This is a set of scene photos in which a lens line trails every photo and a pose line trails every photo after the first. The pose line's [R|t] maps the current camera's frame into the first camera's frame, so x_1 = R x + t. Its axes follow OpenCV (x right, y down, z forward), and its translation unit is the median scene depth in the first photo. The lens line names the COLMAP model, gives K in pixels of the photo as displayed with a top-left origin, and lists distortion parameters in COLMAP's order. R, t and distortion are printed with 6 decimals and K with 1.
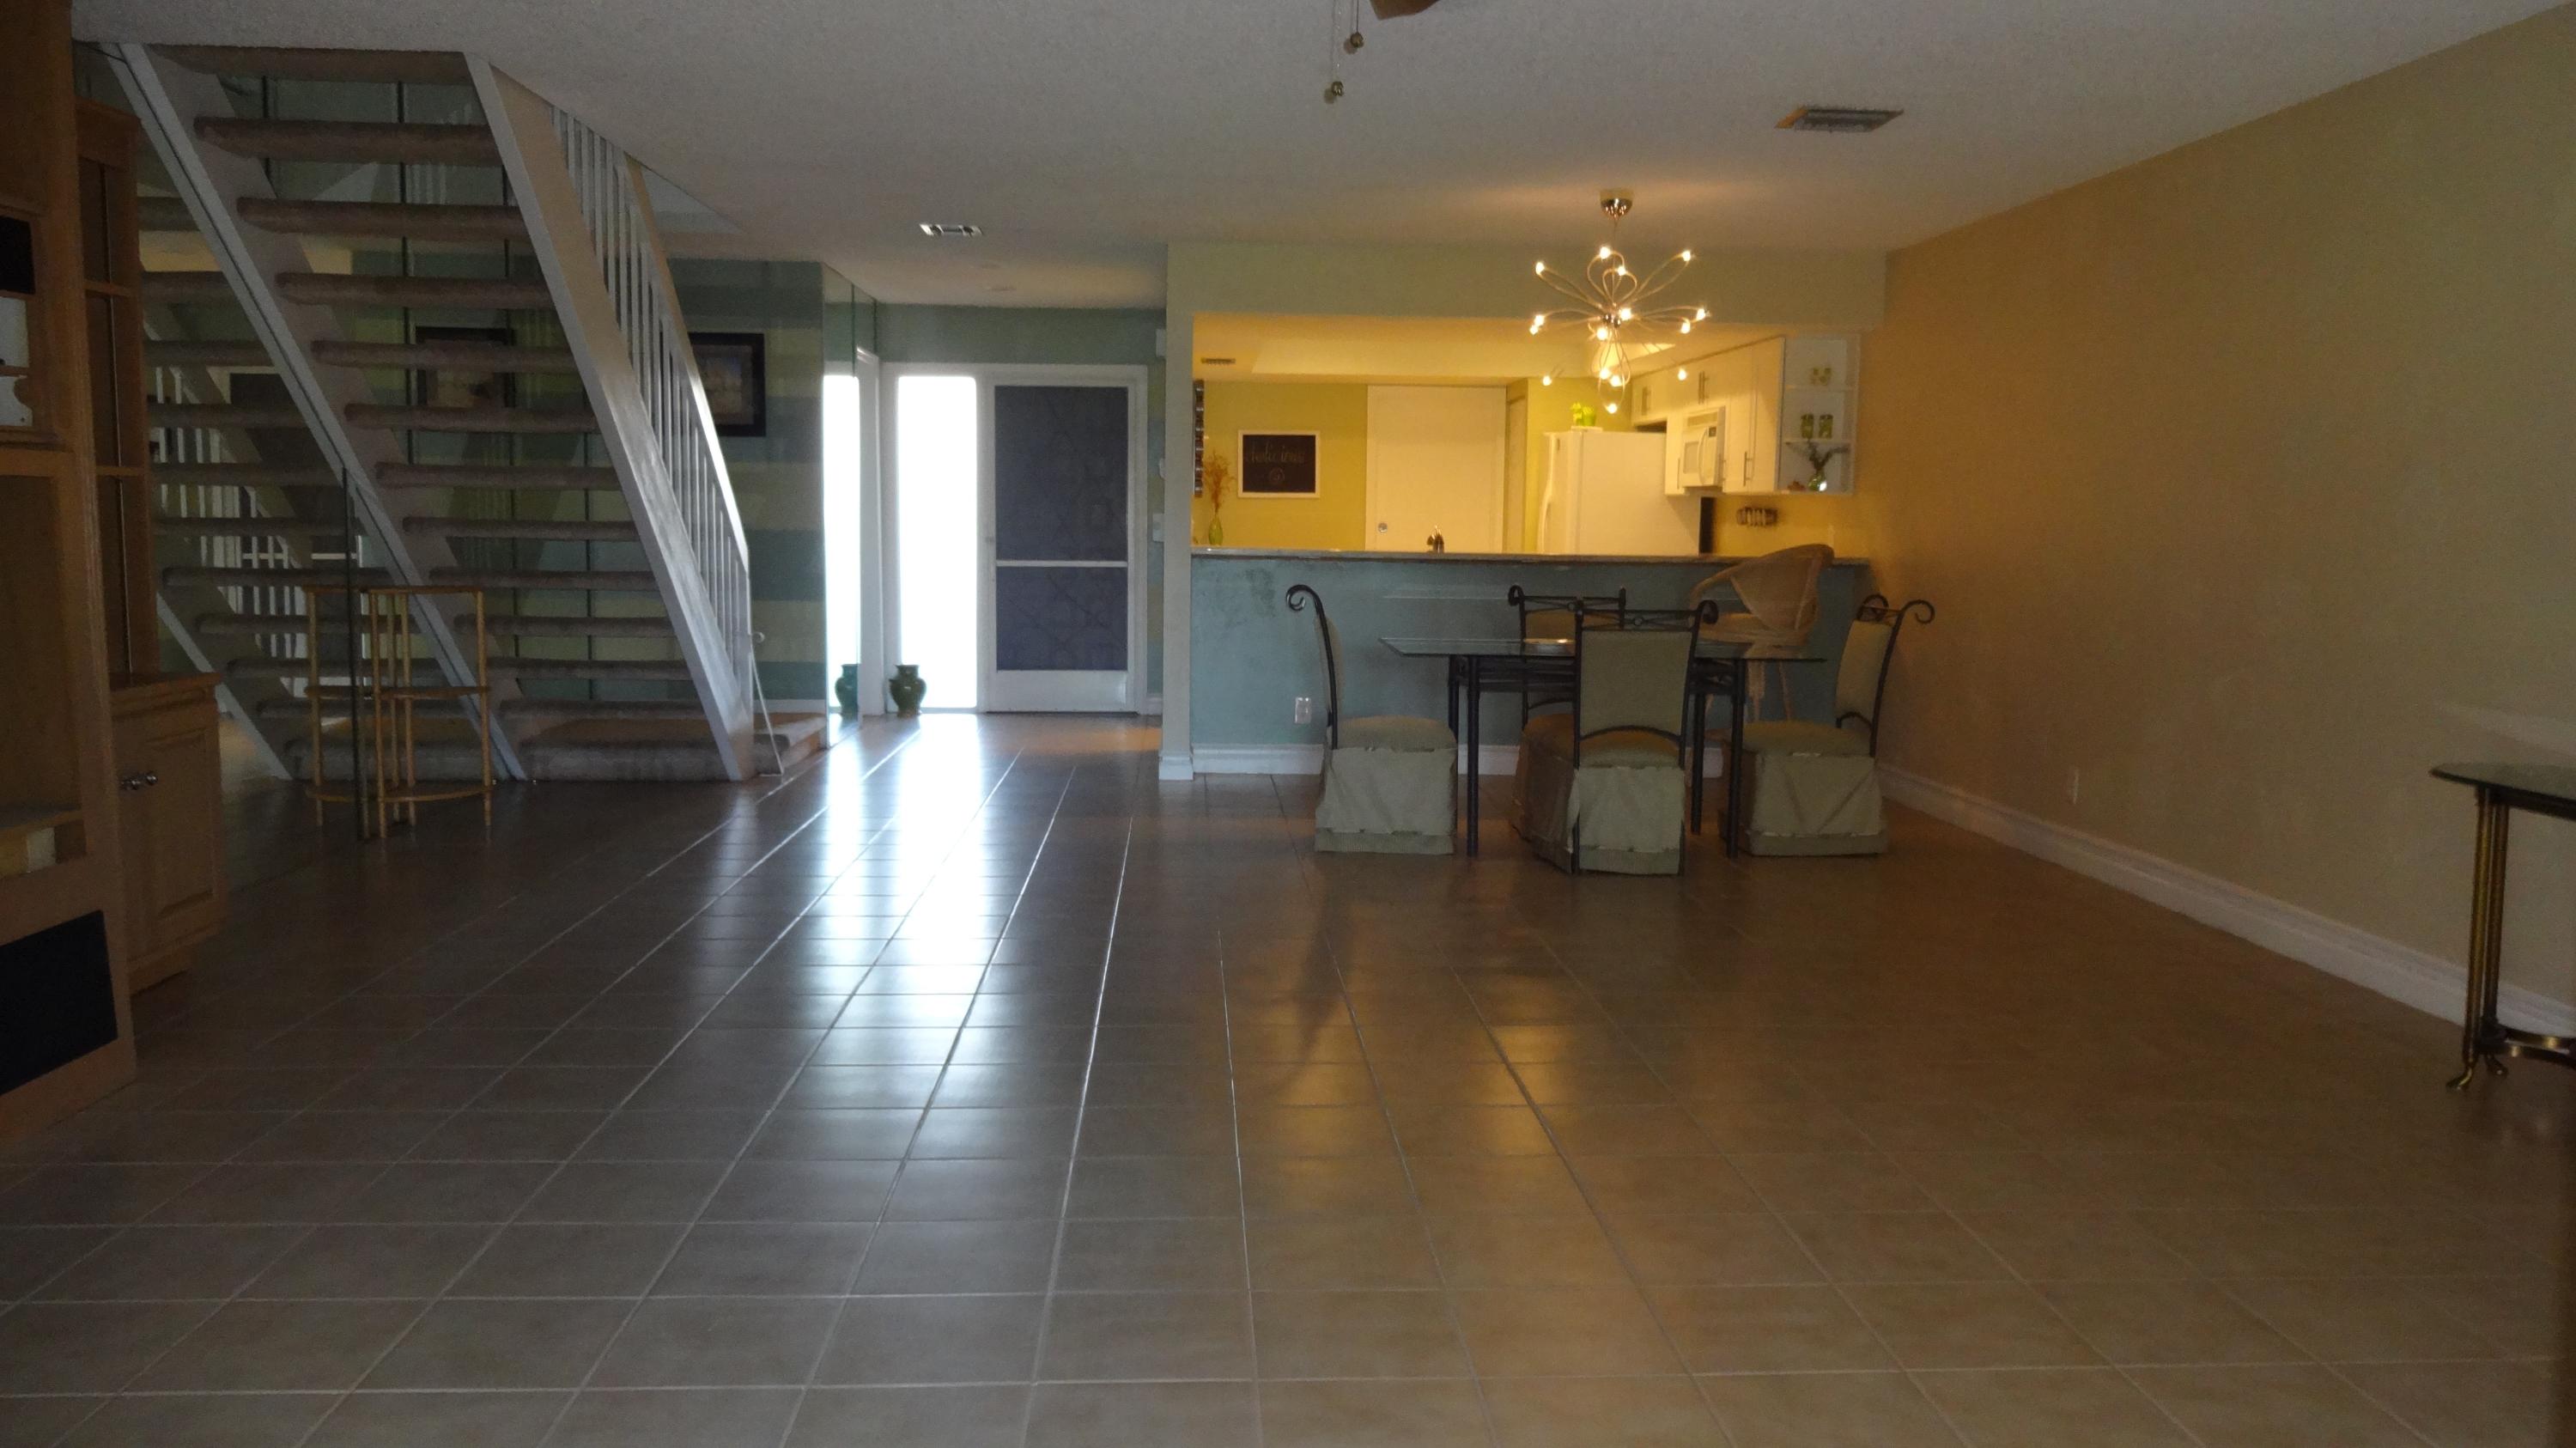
lens RADIAL K [[1899.5, 0, 1283.8], [0, 1899.5, 722.0], [0, 0, 1]] dist [-0.005520, -0.006105]
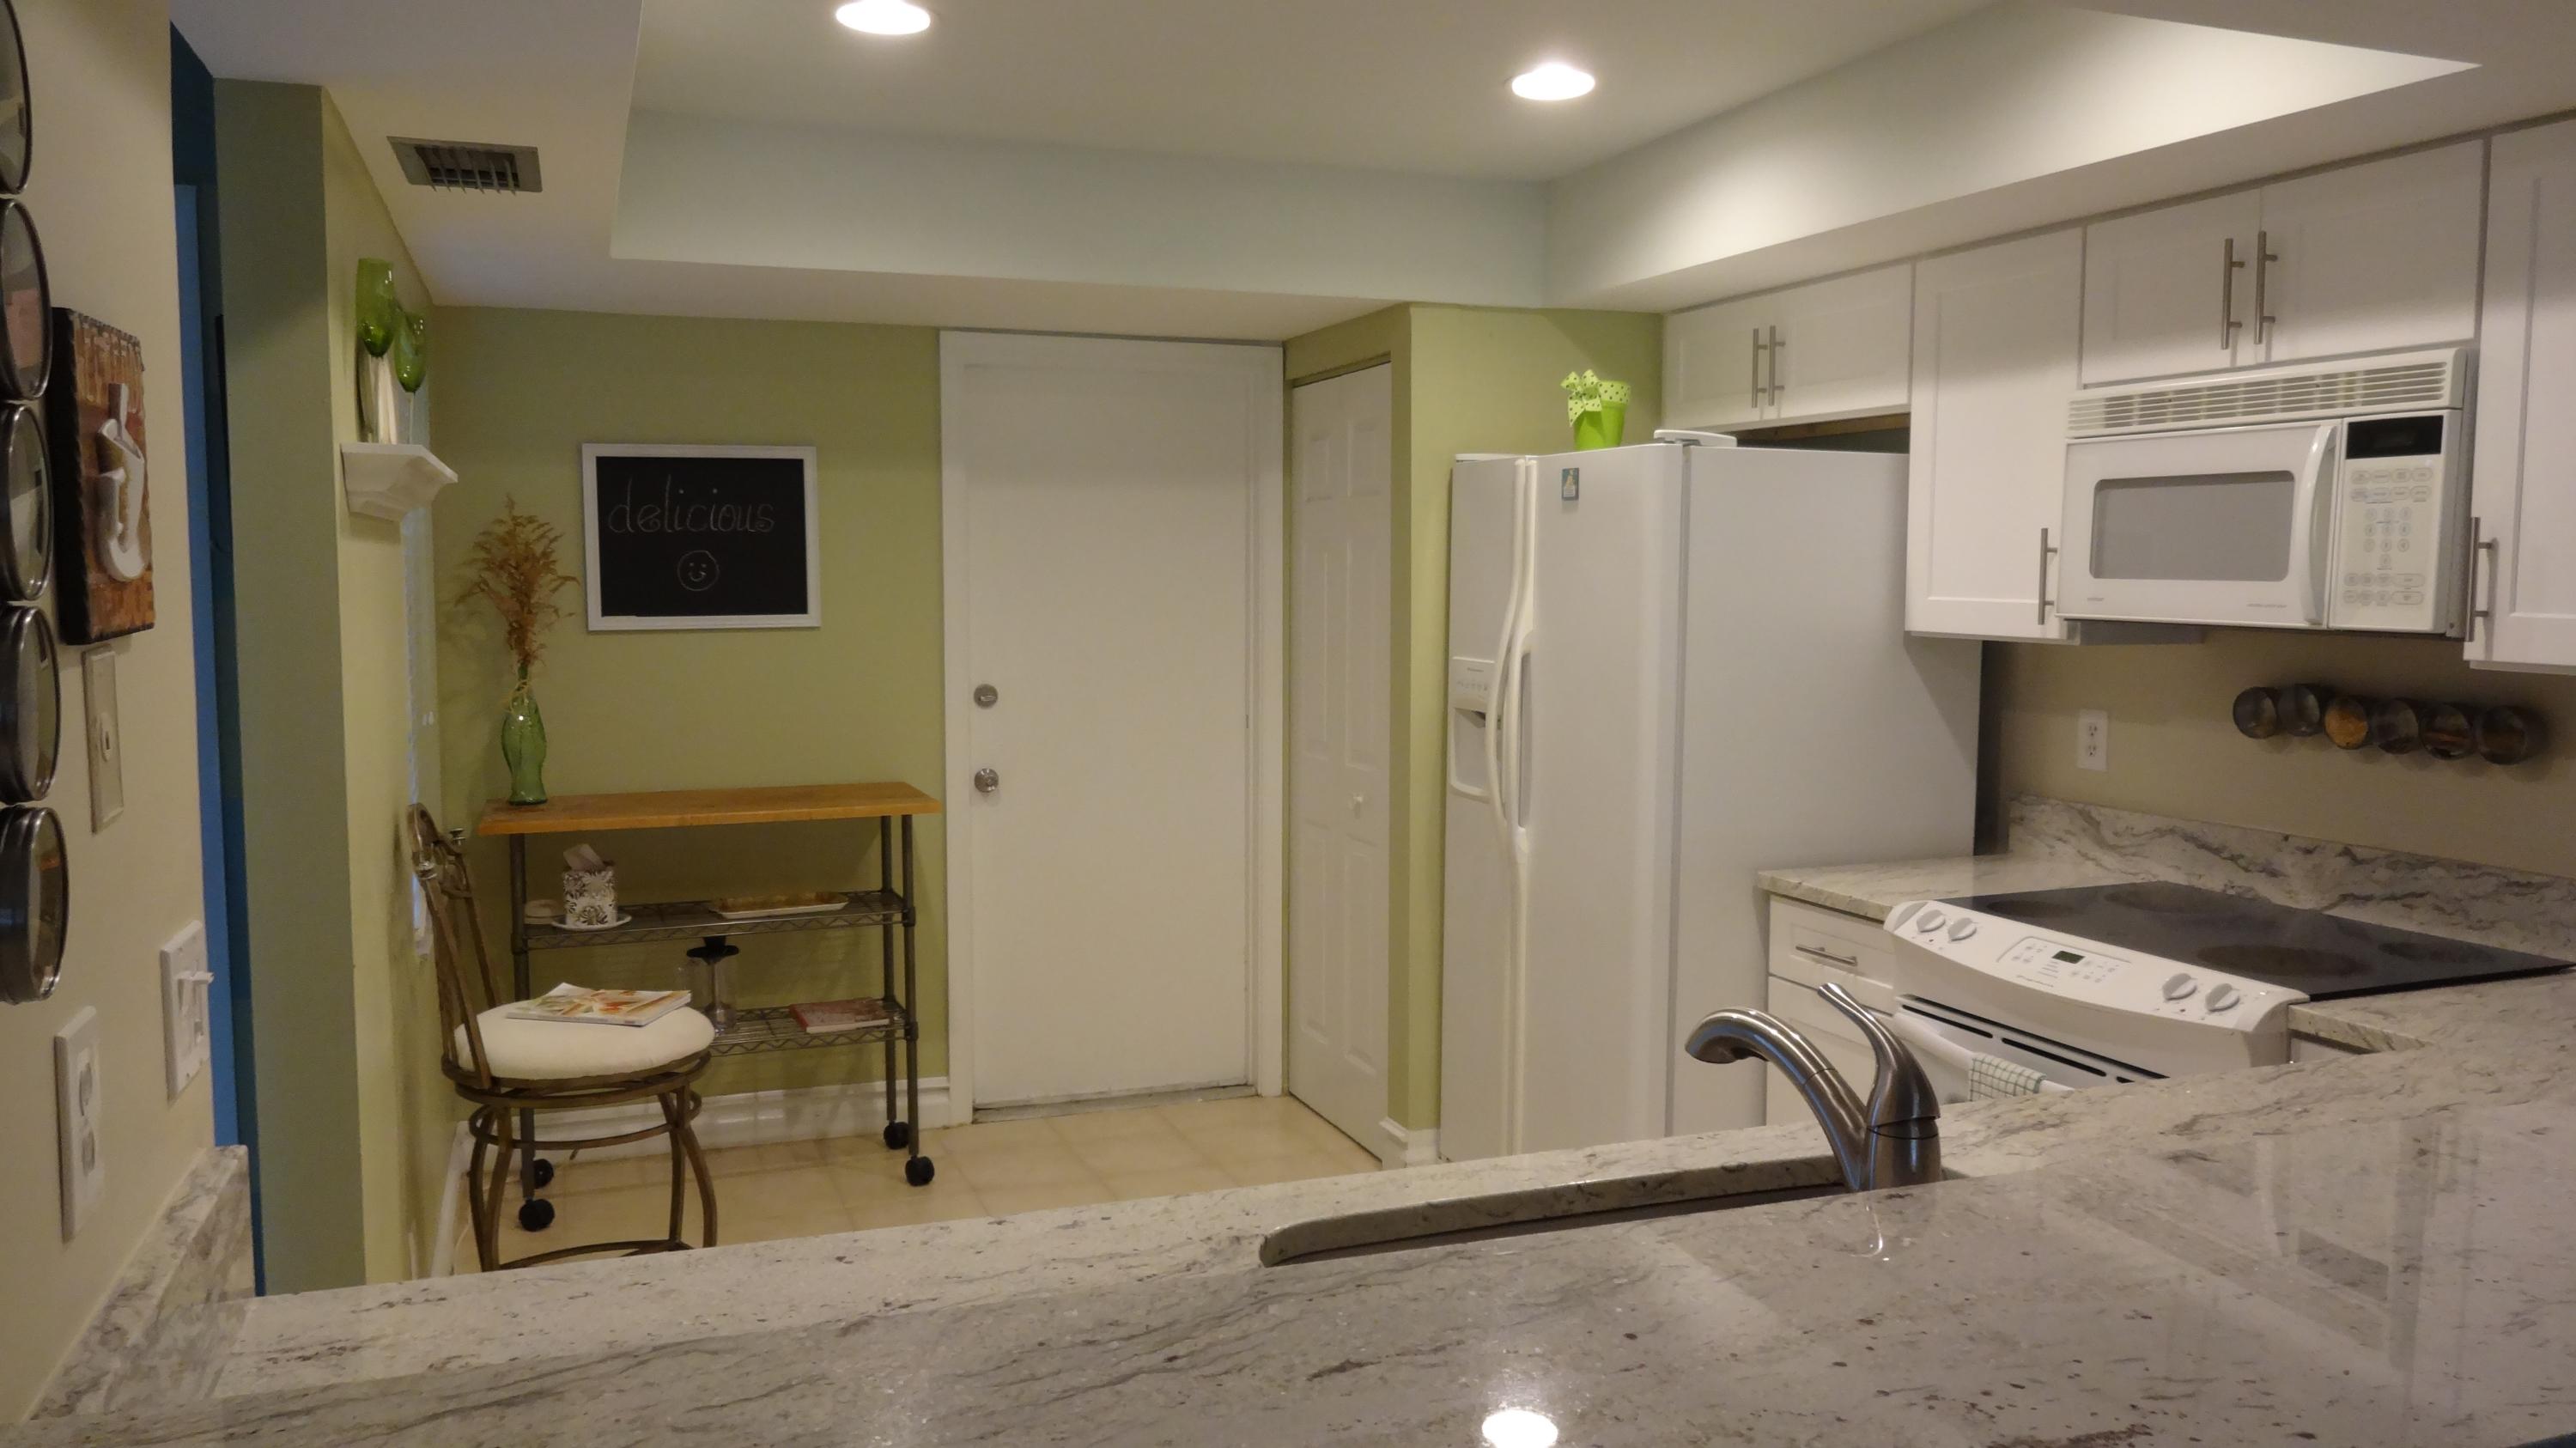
lens RADIAL K [[1899.5, 0, 1283.8], [0, 1899.5, 722.0], [0, 0, 1]] dist [-0.005520, -0.006105]
pose [[0.952738, -0.036731, 0.301564, -0.011445], [0.043576, 0.998922, -0.015999, -0.133597], [-0.300652, 0.028384, 0.953312, 0.921852]]
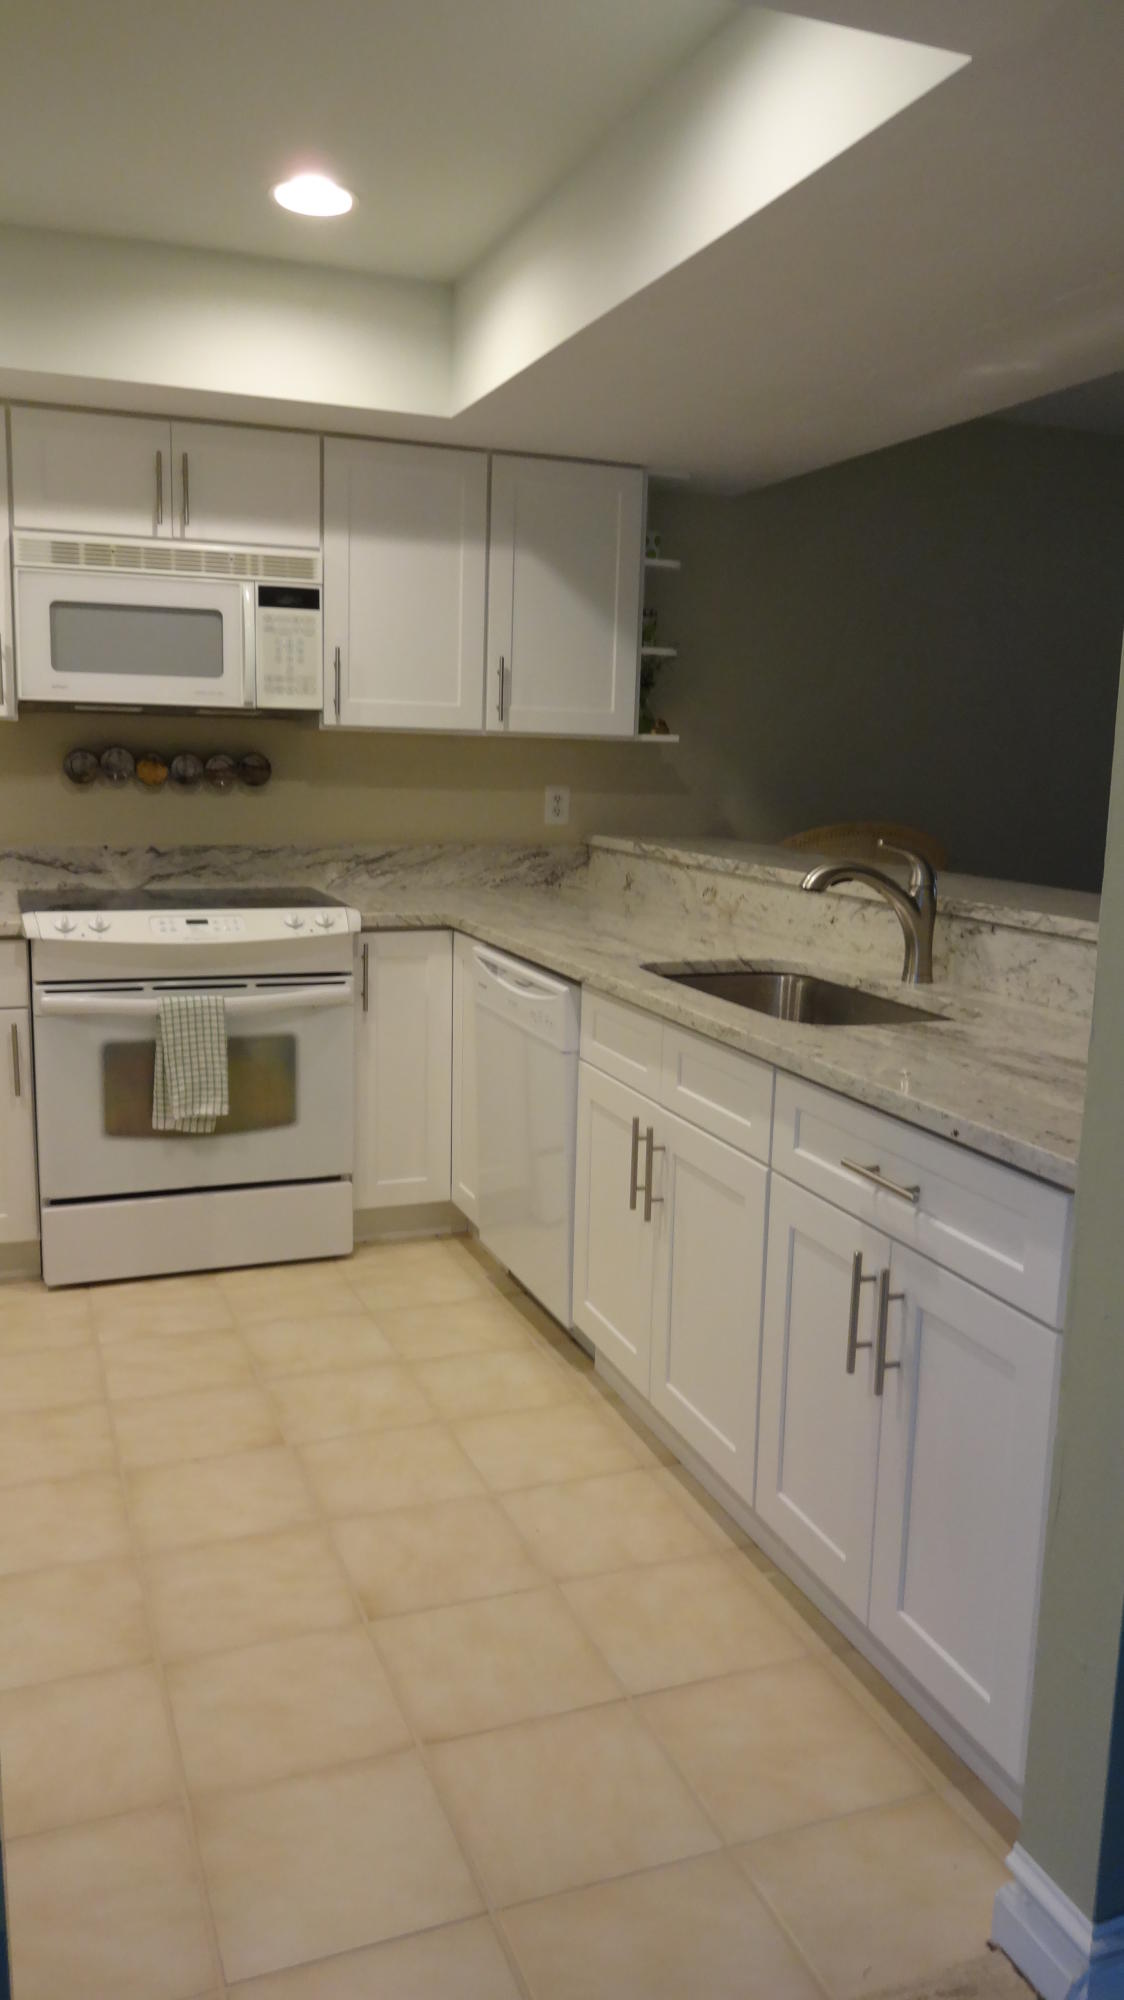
lens RADIAL K [[1470.7, 0, 562.0], [0, 1470.7, 1000.0], [0, 0, 1]] dist [-0.006015, 0.000402]
pose [[-0.300539, -0.182945, 0.936060, -0.191059], [0.074786, 0.973890, 0.214350, -0.149275], [-0.950833, 0.134425, -0.279010, 1.227022]]
